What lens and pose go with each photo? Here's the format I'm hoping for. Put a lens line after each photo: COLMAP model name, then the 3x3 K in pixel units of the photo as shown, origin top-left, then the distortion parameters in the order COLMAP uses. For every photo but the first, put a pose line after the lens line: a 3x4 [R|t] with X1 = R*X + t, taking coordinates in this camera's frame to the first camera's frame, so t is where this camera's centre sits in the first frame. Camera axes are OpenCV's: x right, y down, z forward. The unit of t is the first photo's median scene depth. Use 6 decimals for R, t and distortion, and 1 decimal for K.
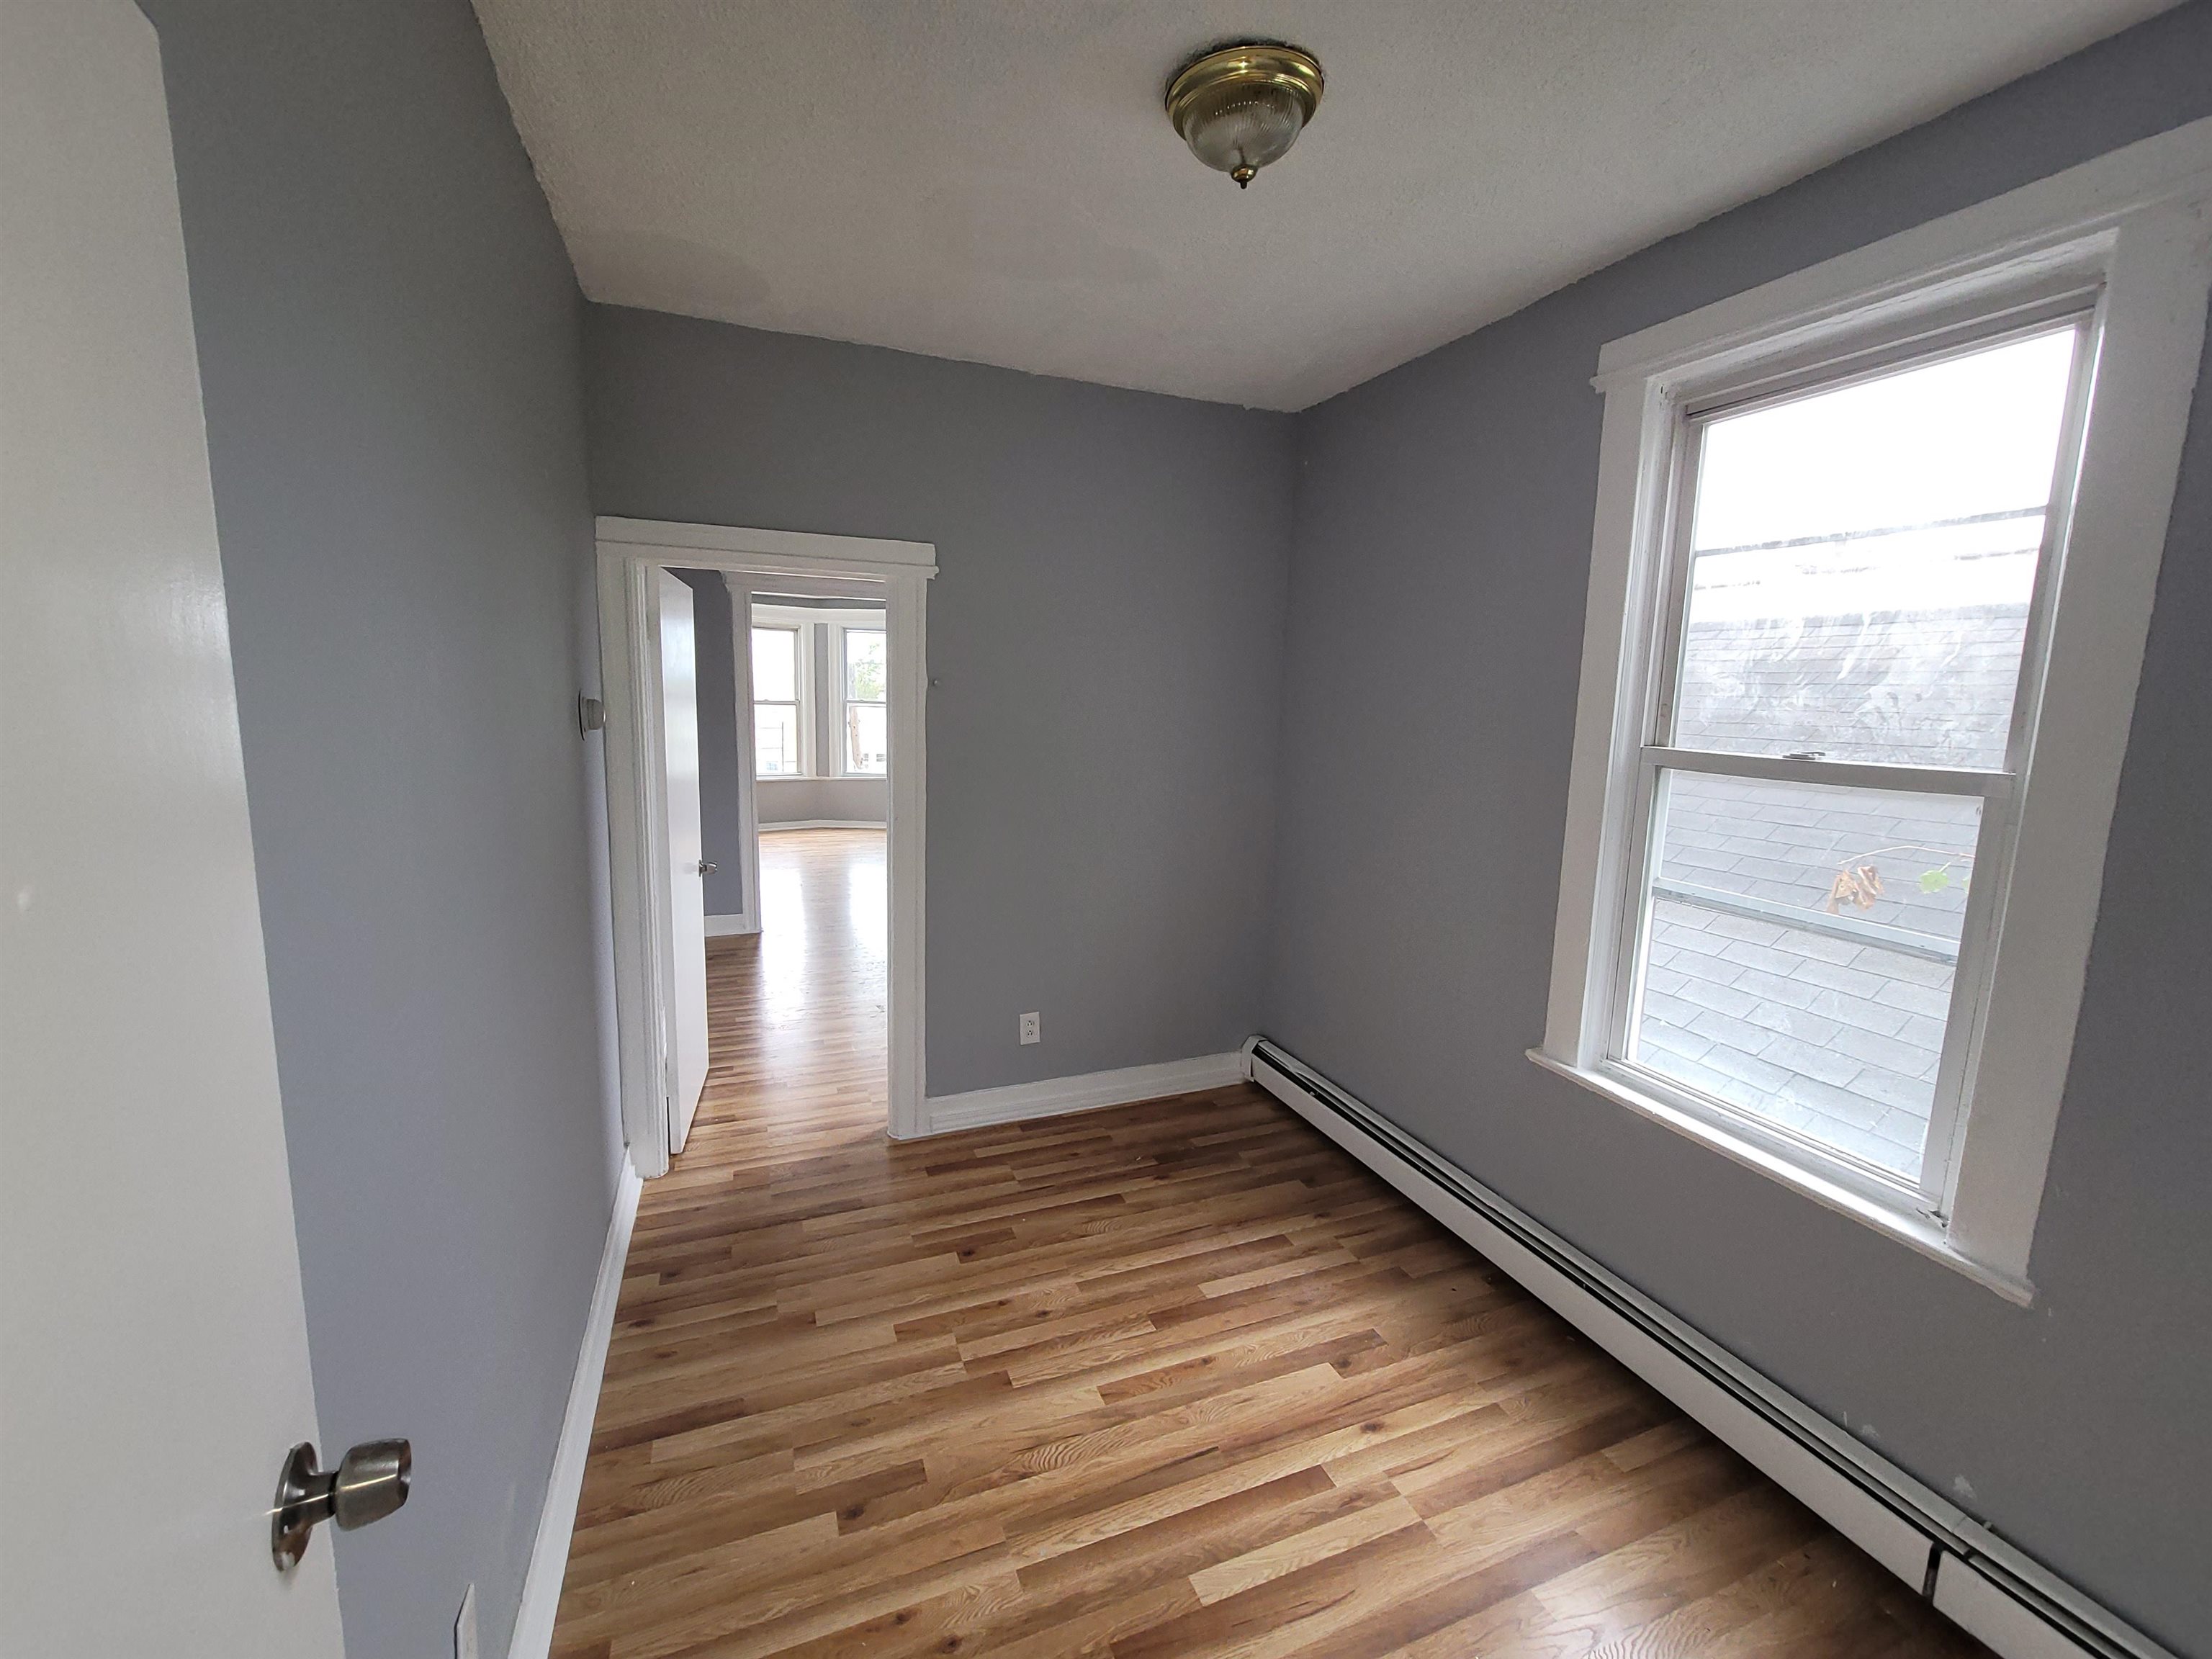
lens RADIAL K [[911.9, 0, 1117.9], [0, 911.9, 830.7], [0, 0, 1]] dist [-0.002272, 0.001007]
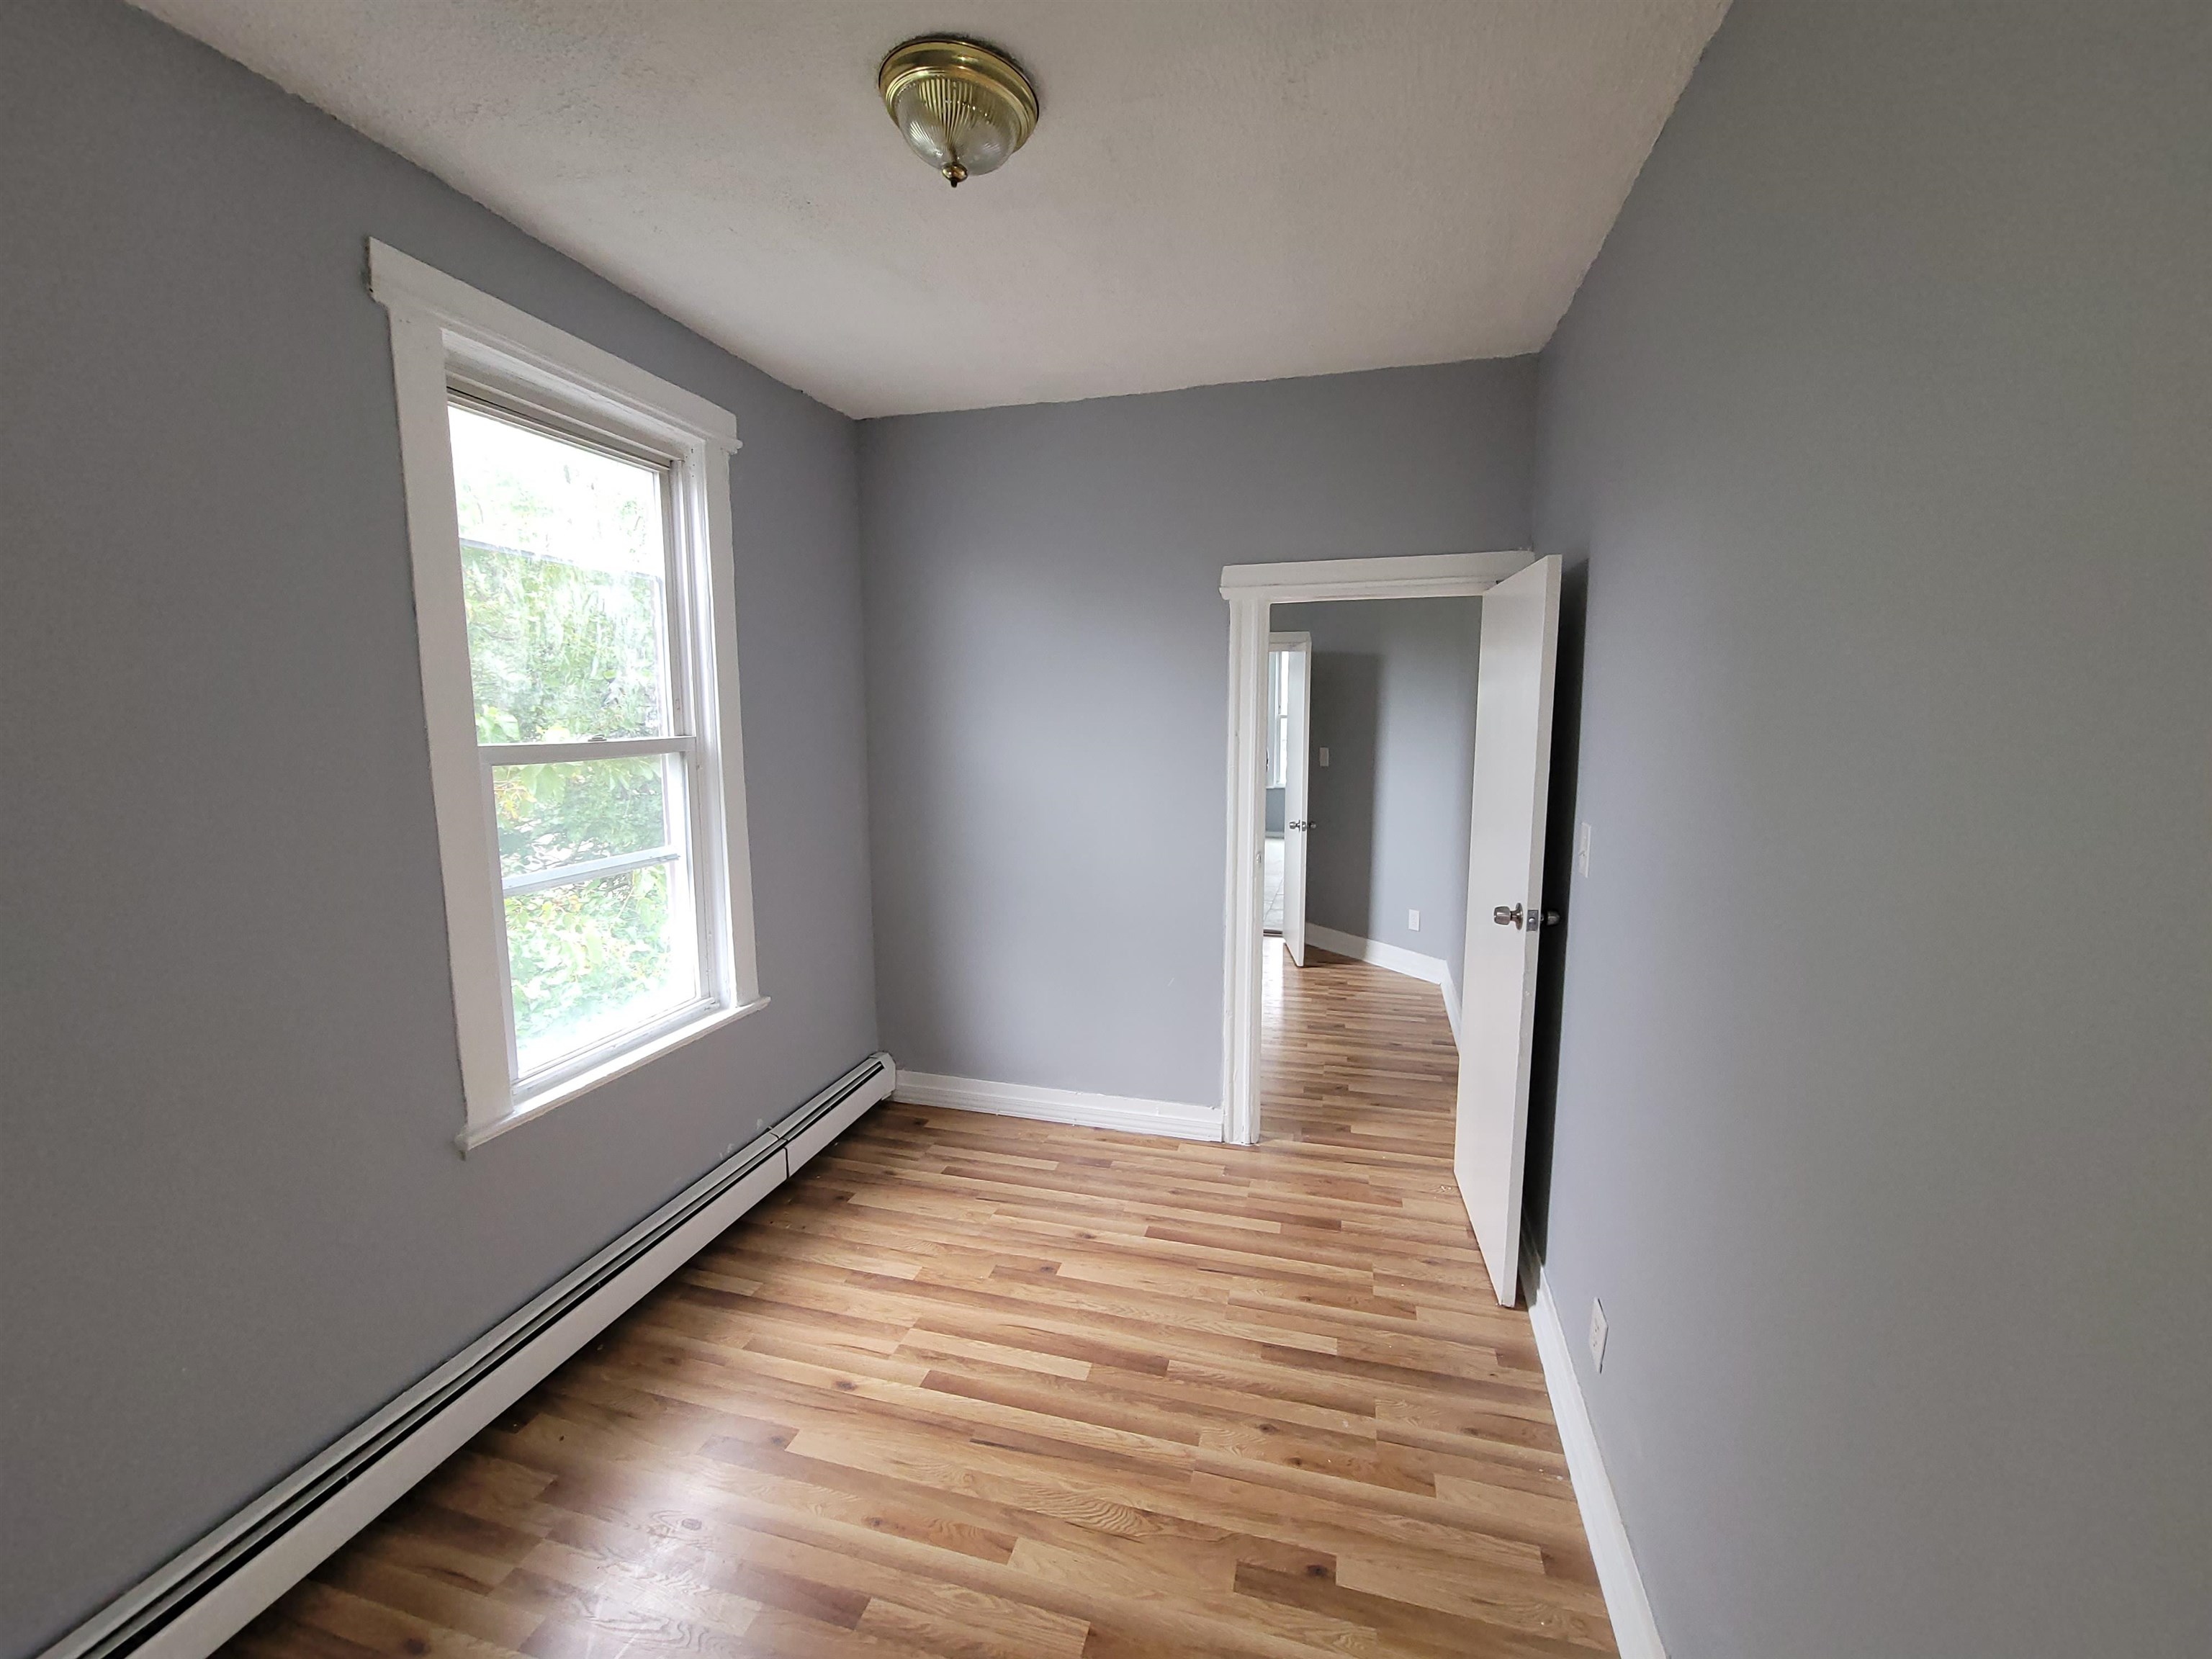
lens RADIAL K [[911.9, 0, 1102.8], [0, 911.9, 821.4], [0, 0, 1]] dist [-0.002272, 0.001007]
pose [[-0.791199, -0.104345, 0.602591, -0.565872], [0.069184, 0.963740, 0.257719, -0.247675], [-0.607632, 0.245597, -0.755291, 1.561192]]
